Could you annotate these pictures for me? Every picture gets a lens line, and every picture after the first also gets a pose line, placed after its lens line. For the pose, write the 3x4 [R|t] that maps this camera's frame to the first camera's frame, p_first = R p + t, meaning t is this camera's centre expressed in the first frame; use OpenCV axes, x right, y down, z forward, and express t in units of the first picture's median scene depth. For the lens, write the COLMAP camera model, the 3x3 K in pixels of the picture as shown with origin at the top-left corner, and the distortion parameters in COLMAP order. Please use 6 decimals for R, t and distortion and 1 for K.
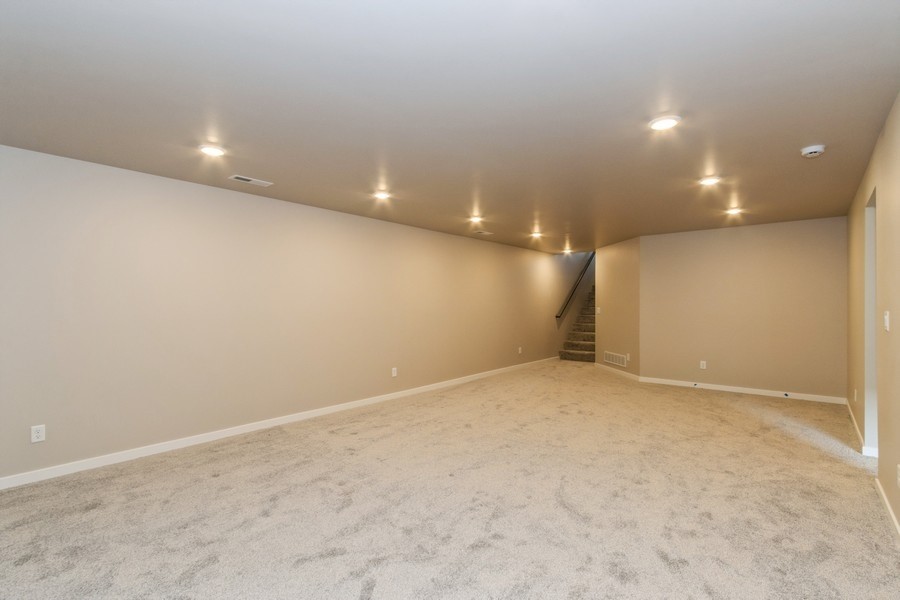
lens RADIAL K [[430.2, 0, 450.0], [0, 430.2, 300.0], [0, 0, 1]] dist [0.000690, 0.000177]
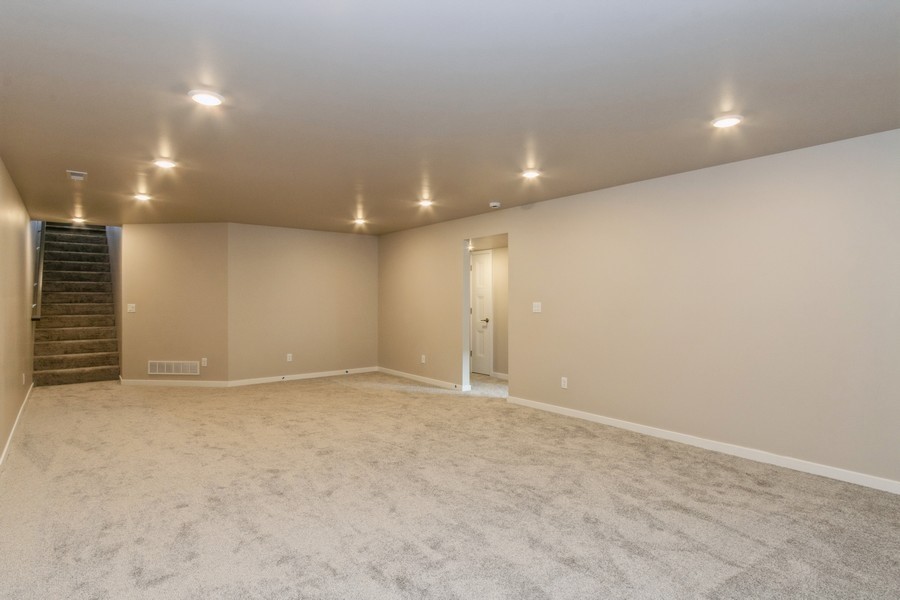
lens RADIAL K [[485.4, 0, 450.0], [0, 485.4, 300.0], [0, 0, 1]] dist [-0.001373, -0.000170]
pose [[0.176691, -0.002532, 0.984263, -0.464894], [-0.009435, 0.999946, 0.004267, 0.002829], [-0.984221, -0.010041, 0.176658, 0.385598]]
